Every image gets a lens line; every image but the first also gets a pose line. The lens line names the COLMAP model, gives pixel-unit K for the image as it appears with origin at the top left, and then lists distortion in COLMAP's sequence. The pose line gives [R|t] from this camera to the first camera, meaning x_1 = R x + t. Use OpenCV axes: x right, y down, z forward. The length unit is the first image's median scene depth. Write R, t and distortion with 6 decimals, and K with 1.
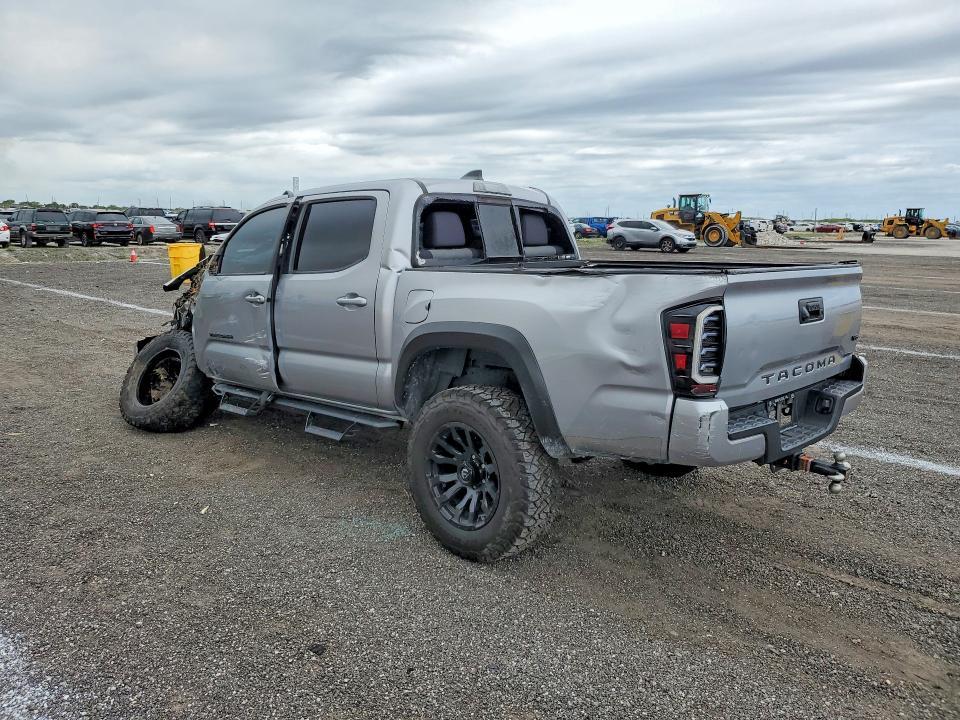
lens RADIAL K [[775.6, 0, 480.0], [0, 775.6, 360.0], [0, 0, 1]] dist [0.031902, -0.003506]
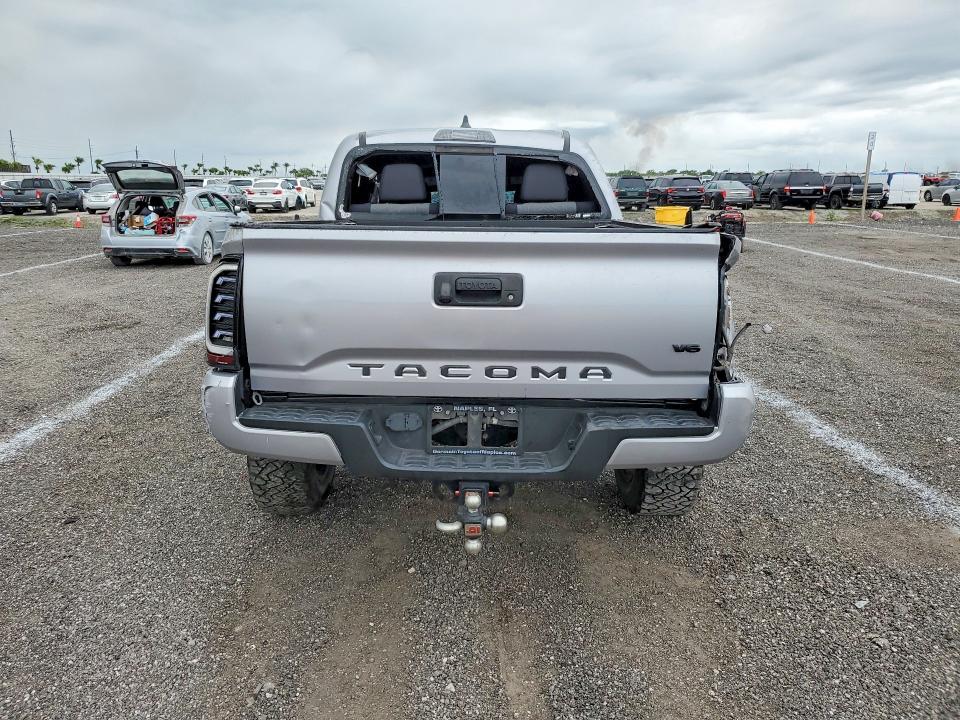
lens RADIAL K [[798.3, 0, 480.0], [0, 798.3, 360.0], [0, 0, 1]] dist [0.001774, -0.000119]
pose [[0.646806, 0.151128, -0.747531, 0.180250], [-0.124423, 0.987948, 0.092076, -0.012684], [0.752437, 0.033455, 0.657814, 0.100294]]
